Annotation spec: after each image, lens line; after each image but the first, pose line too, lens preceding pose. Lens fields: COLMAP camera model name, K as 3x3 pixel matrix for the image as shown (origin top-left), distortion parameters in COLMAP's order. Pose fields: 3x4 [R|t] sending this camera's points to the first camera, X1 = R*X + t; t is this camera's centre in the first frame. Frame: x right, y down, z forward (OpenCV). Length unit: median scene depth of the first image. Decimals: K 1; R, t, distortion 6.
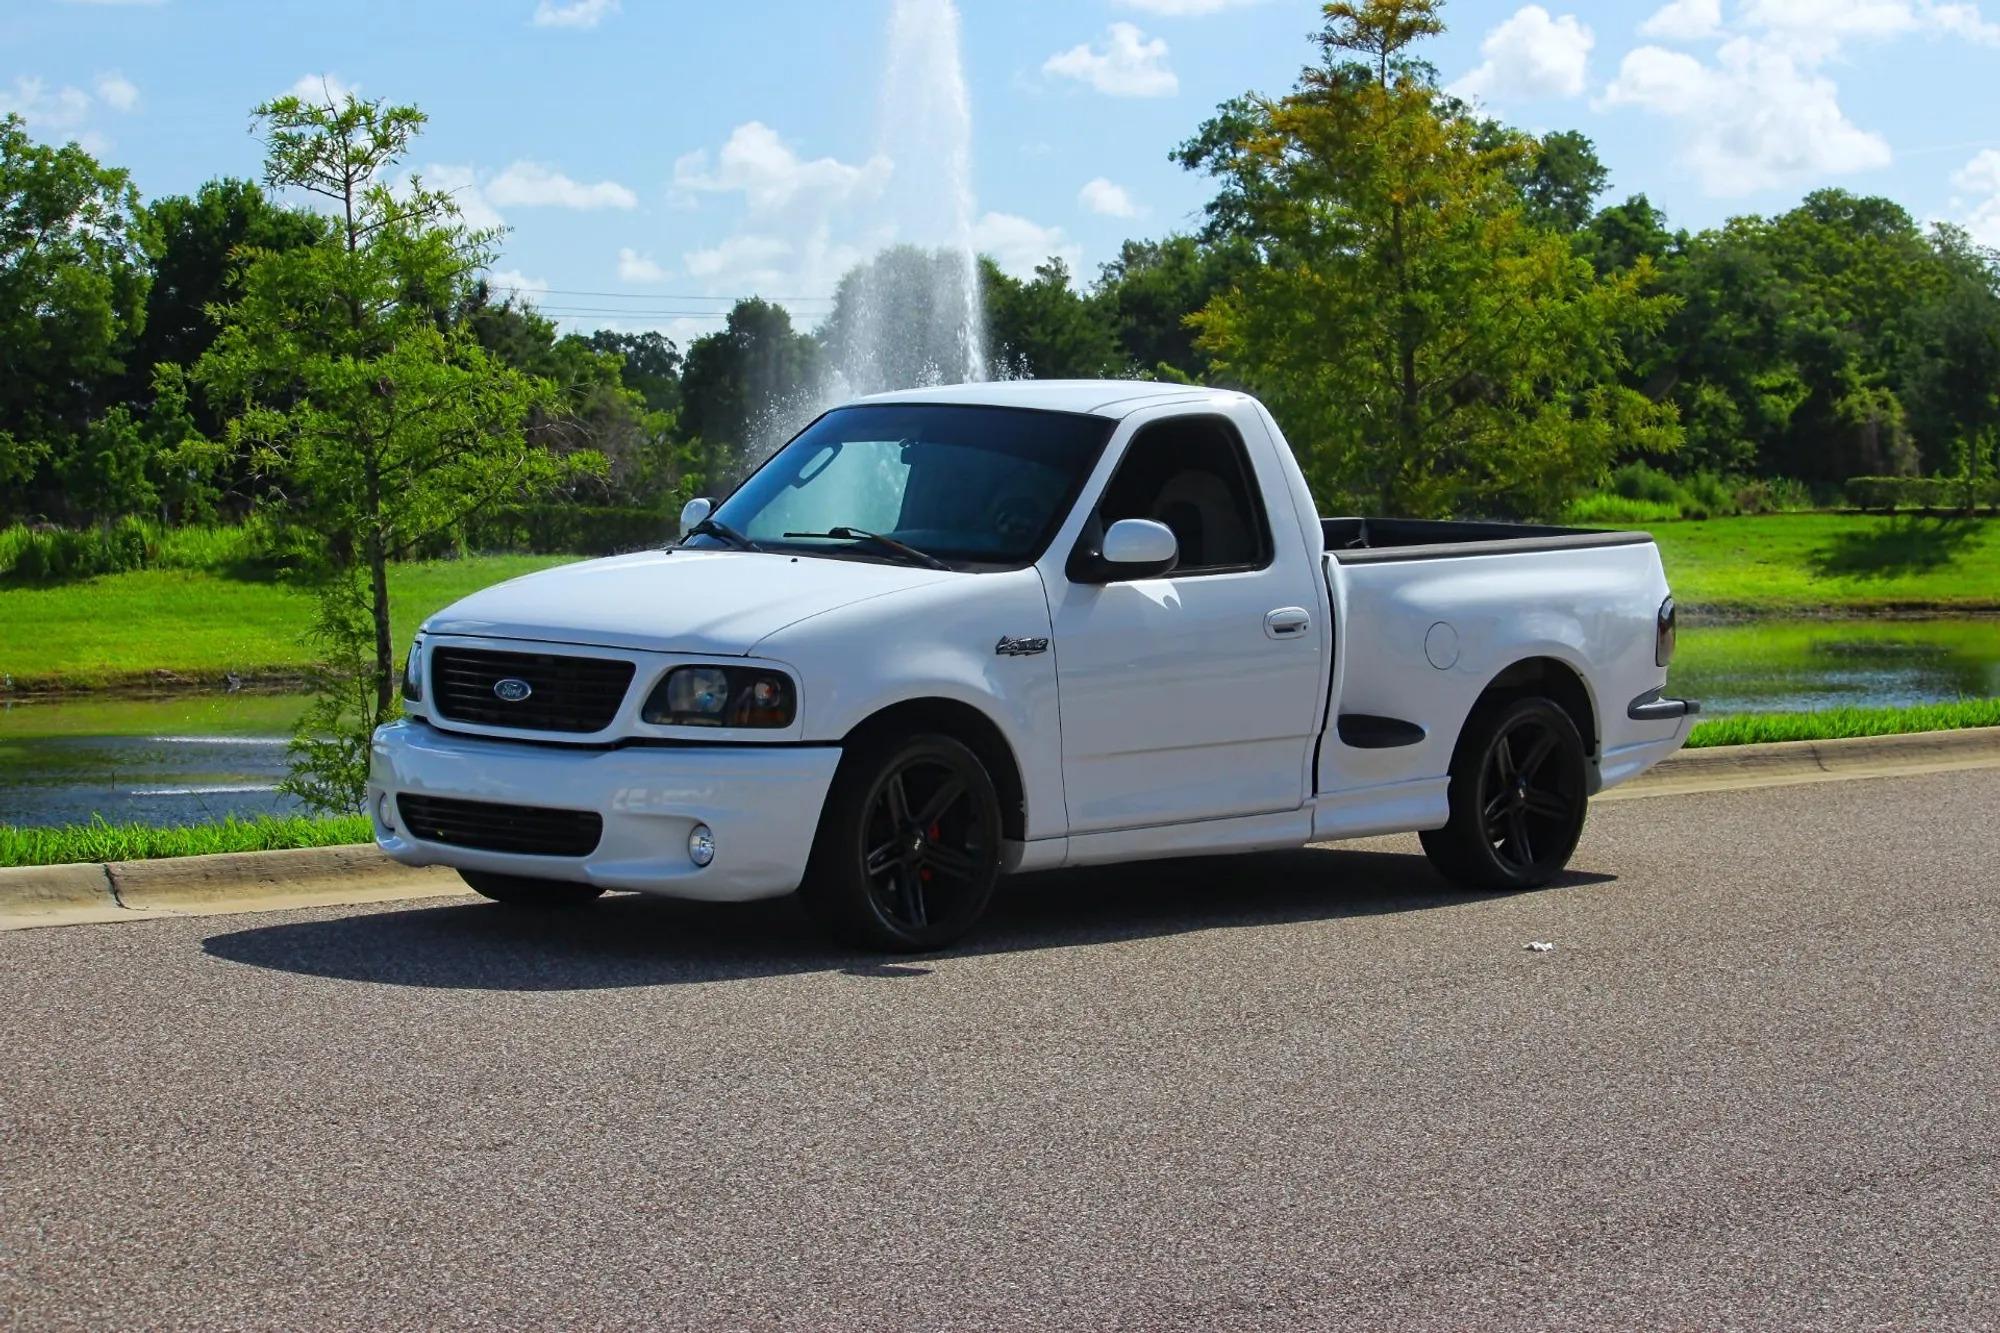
lens RADIAL K [[5103.7, 0, 1001.3], [0, 5103.7, 645.6], [0, 0, 1]] dist [-0.404139, 0.000000]
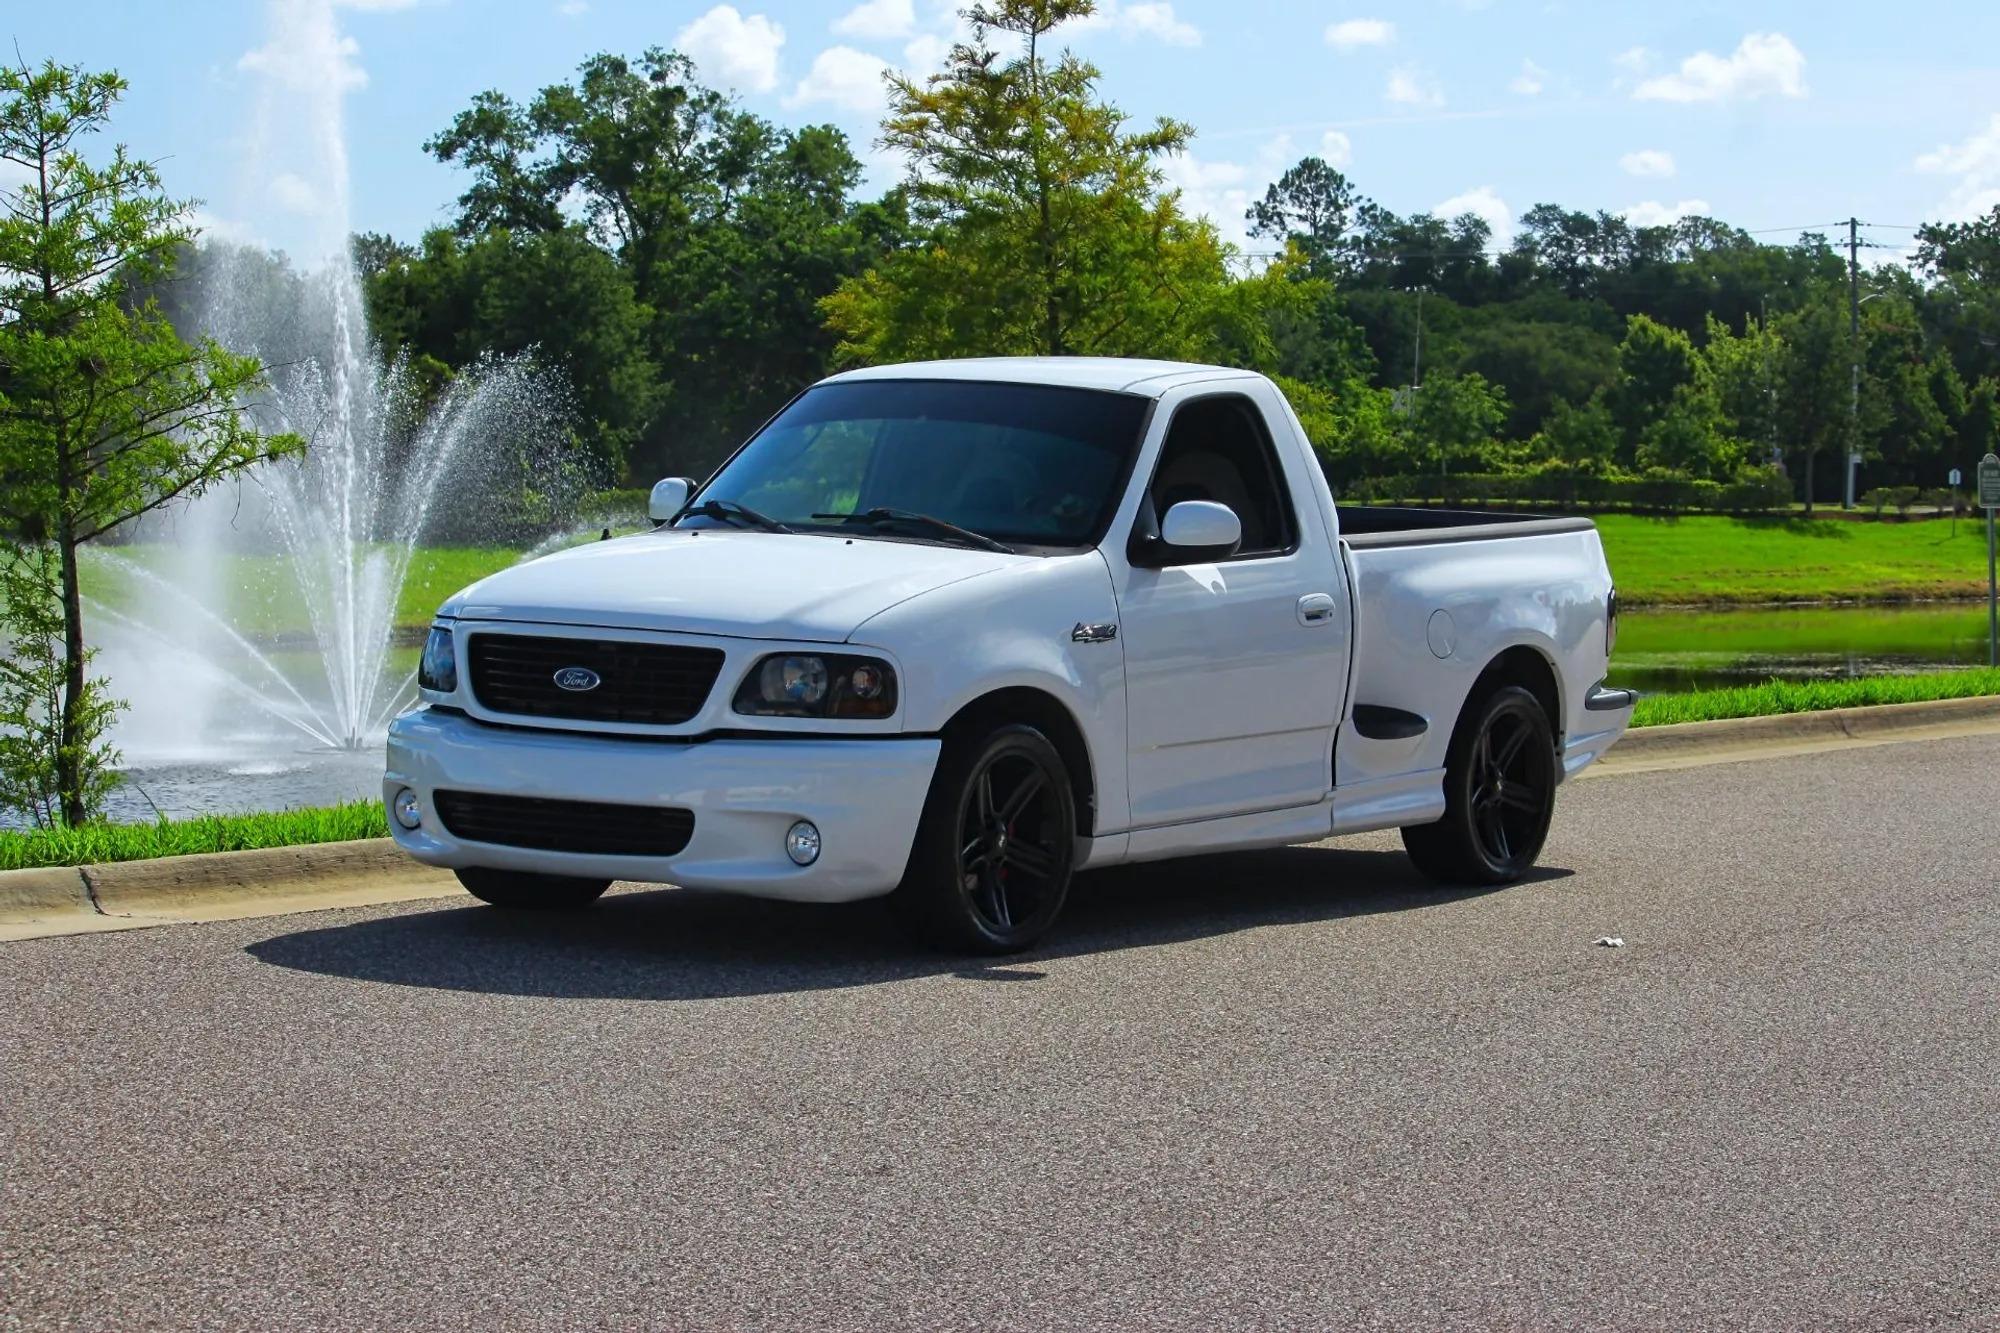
lens RADIAL K [[5103.7, 0, 995.8], [0, 5103.7, 701.2], [0, 0, 1]] dist [-0.404139, 0.000000]
pose [[0.986705, -0.000897, 0.162517, -0.158088], [-0.001007, 0.999932, 0.011633, 0.001696], [-0.162517, -0.011642, 0.986637, 0.055330]]
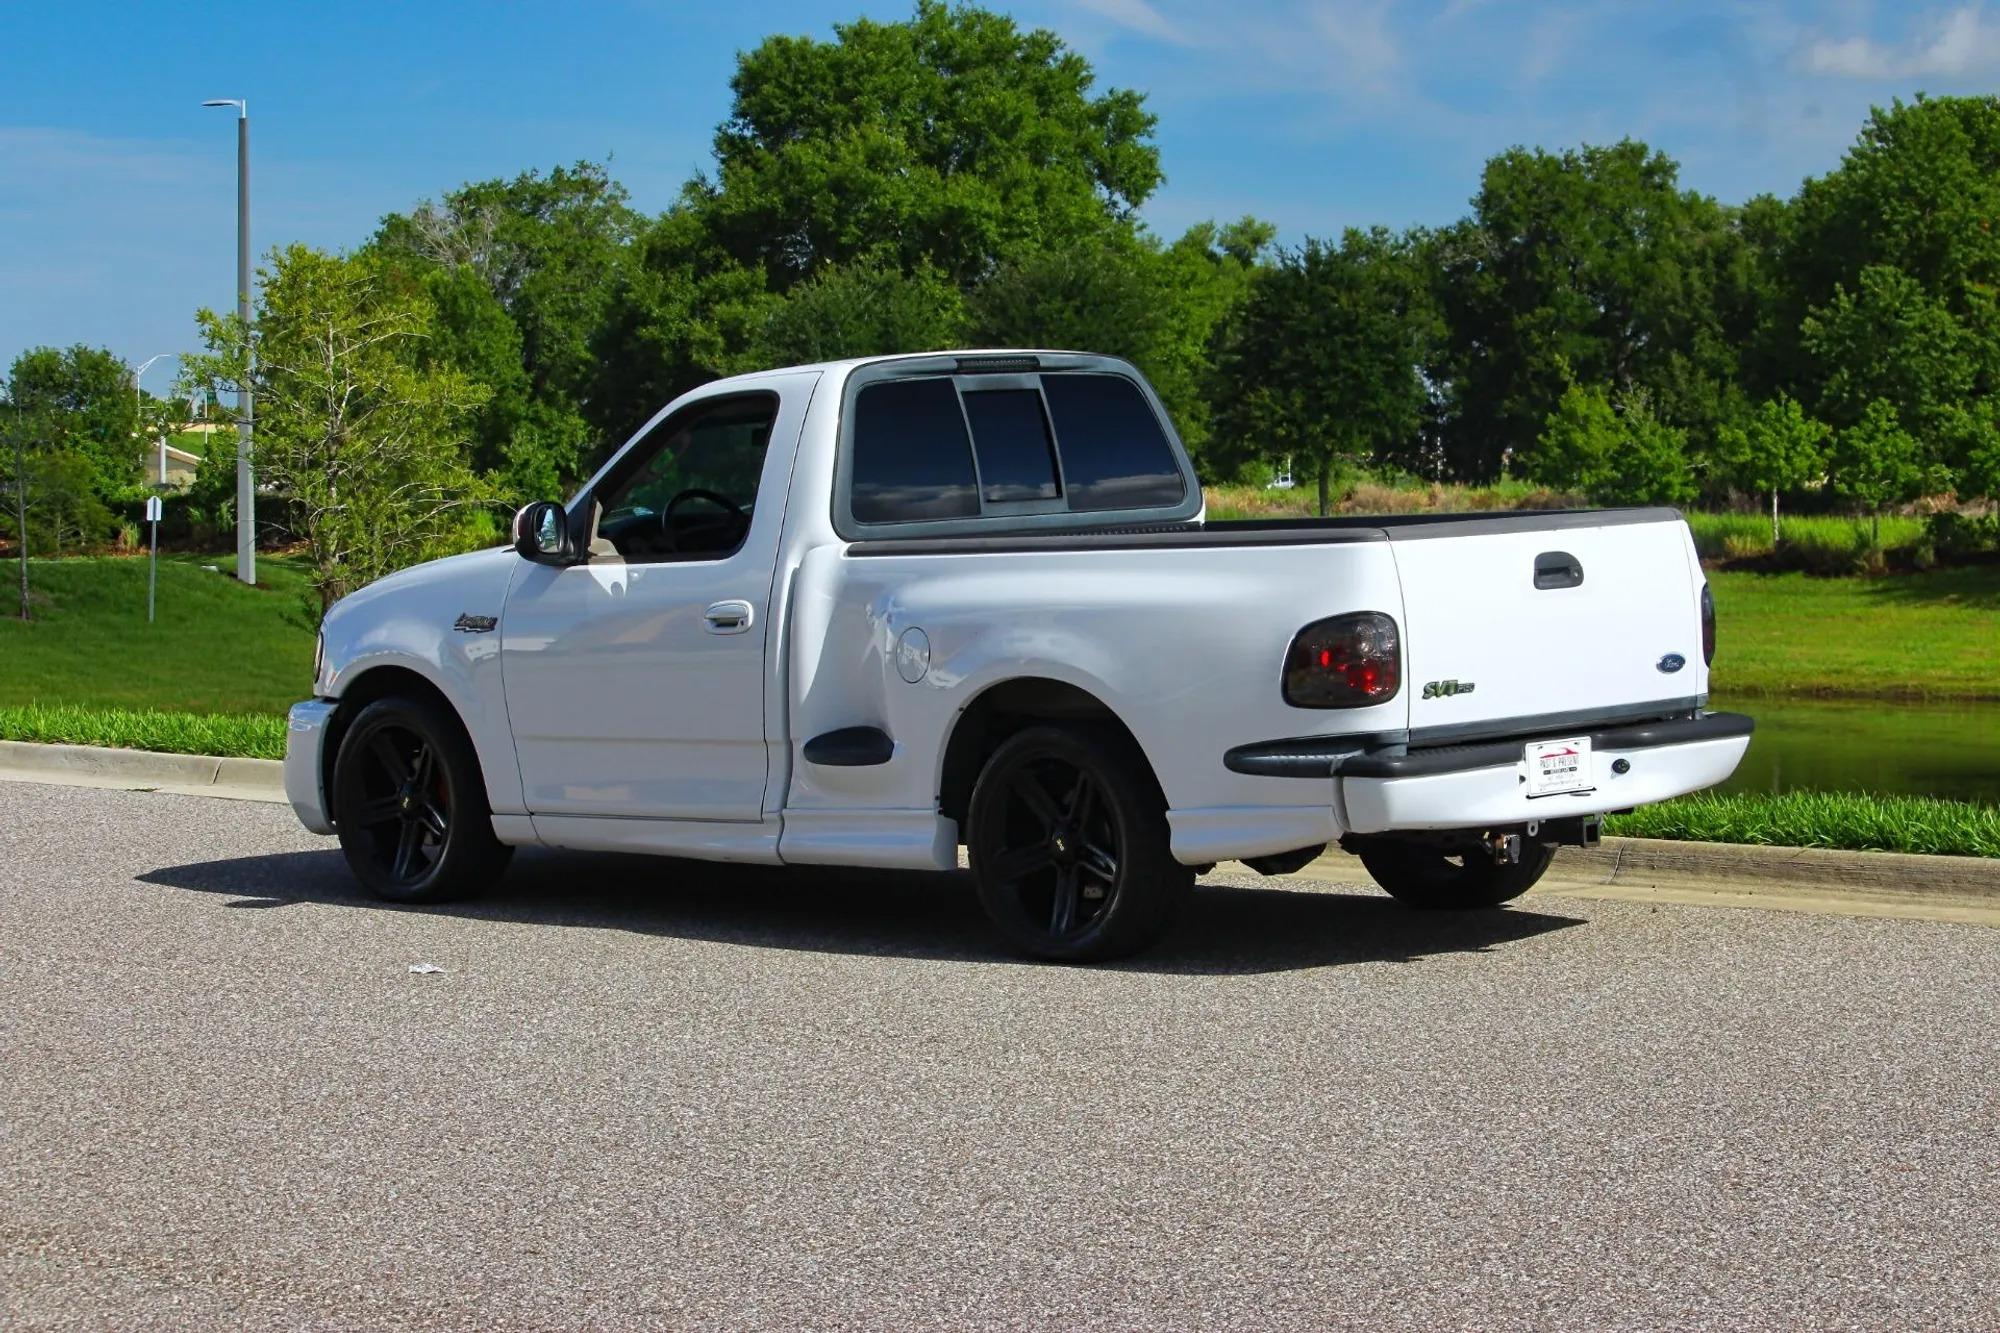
lens RADIAL K [[5103.7, 0, 1014.3], [0, 5103.7, 703.8], [0, 0, 1]] dist [-0.404139, 0.000000]
pose [[-0.026151, 0.052310, -0.998288, 0.958178], [-0.026245, 0.998250, 0.052996, -0.038263], [0.999313, 0.027586, -0.024732, 1.056481]]
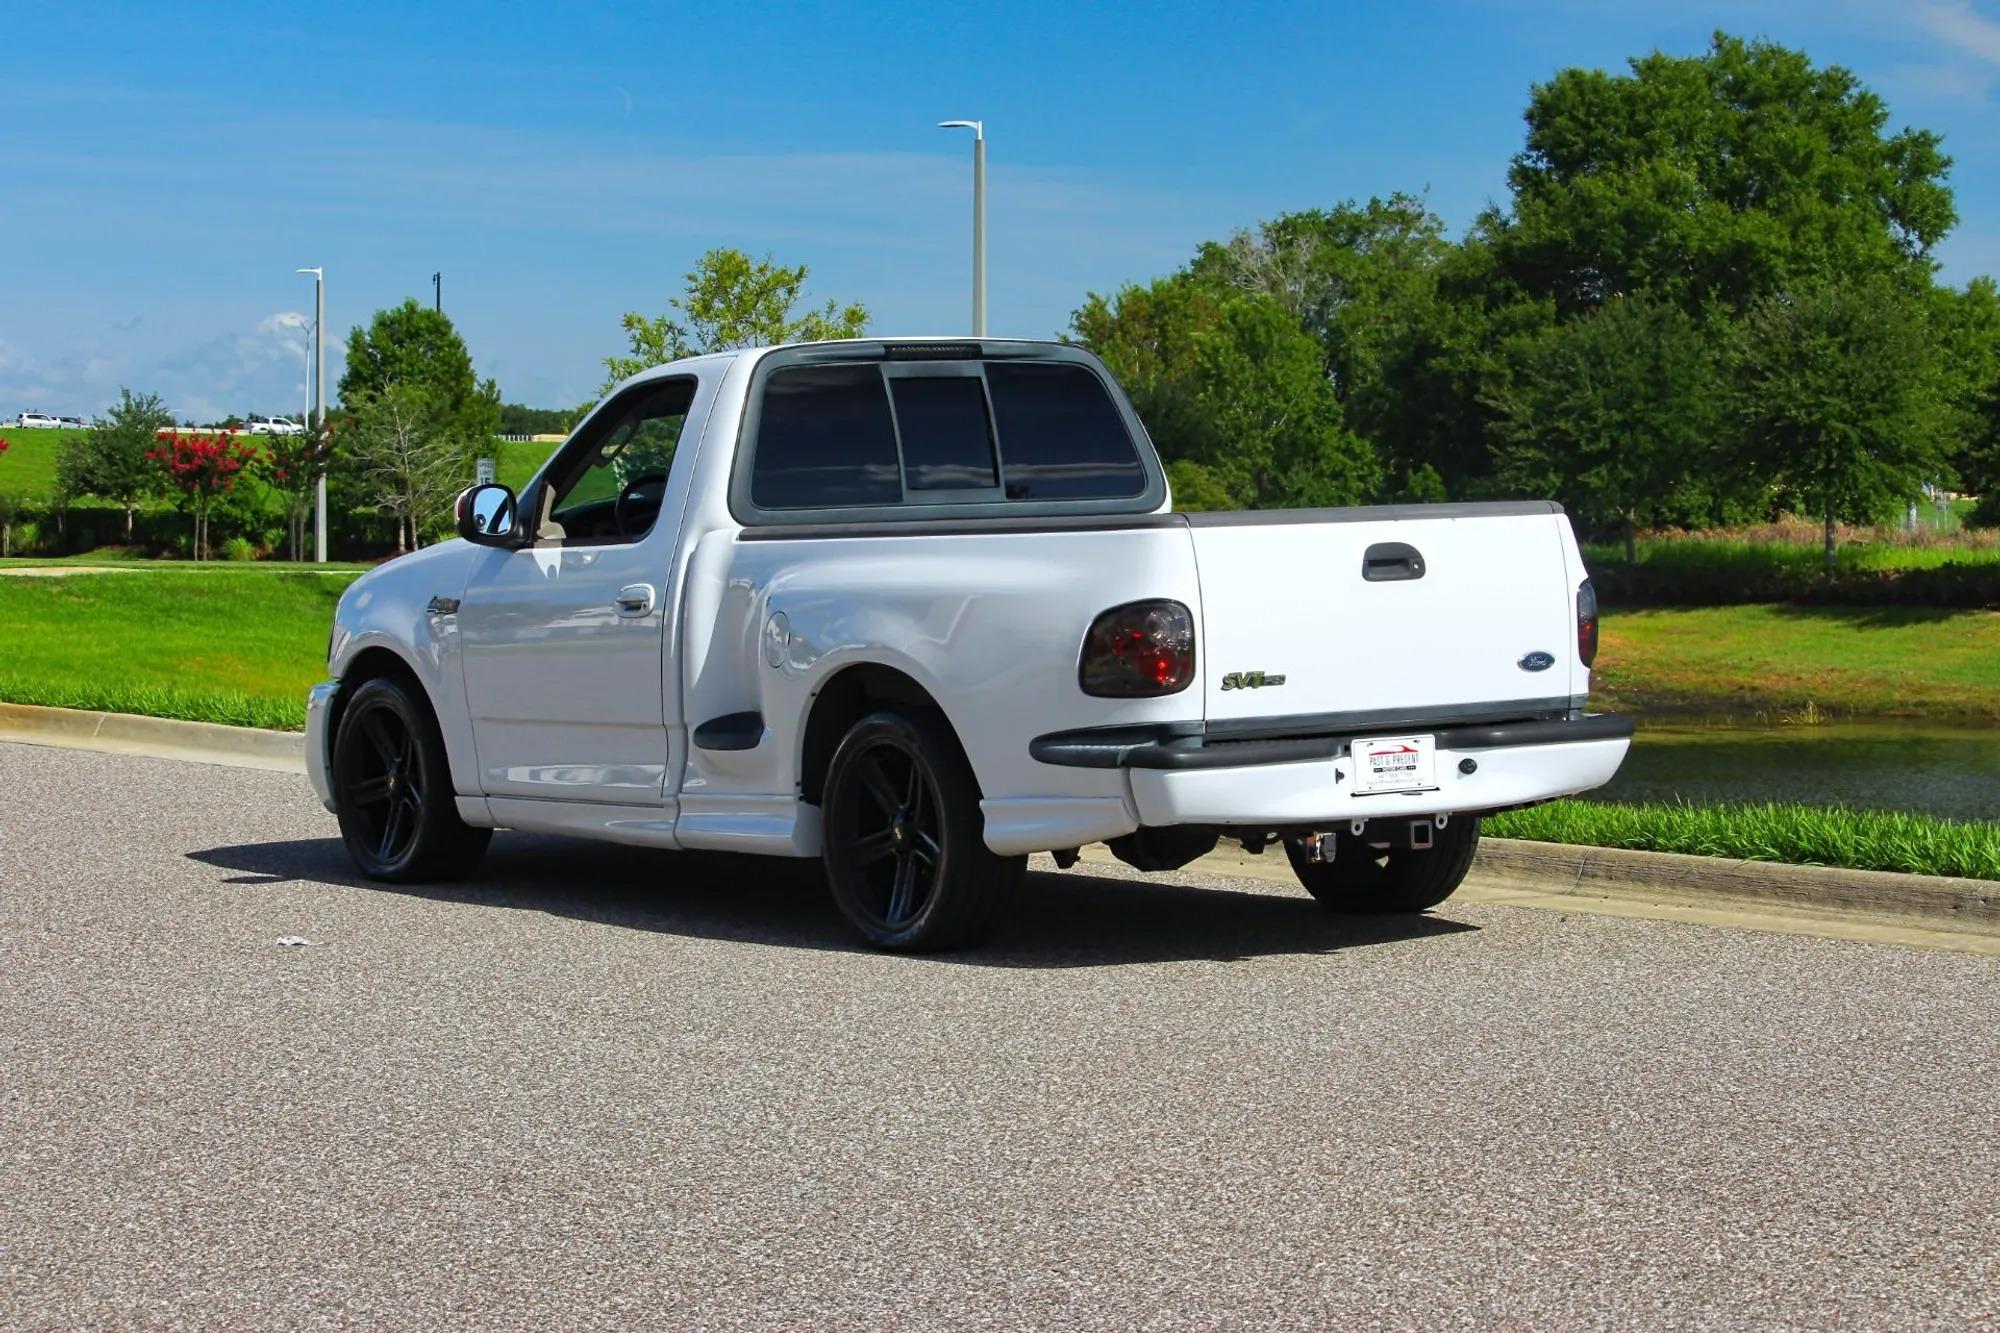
lens RADIAL K [[5103.7, 0, 889.9], [0, 5103.7, 691.1], [0, 0, 1]] dist [-0.404139, 0.000000]
pose [[-0.220810, 0.040717, -0.974467, 0.929249], [-0.036480, 0.998084, 0.049970, -0.035237], [0.974634, 0.046583, -0.218902, 1.226279]]
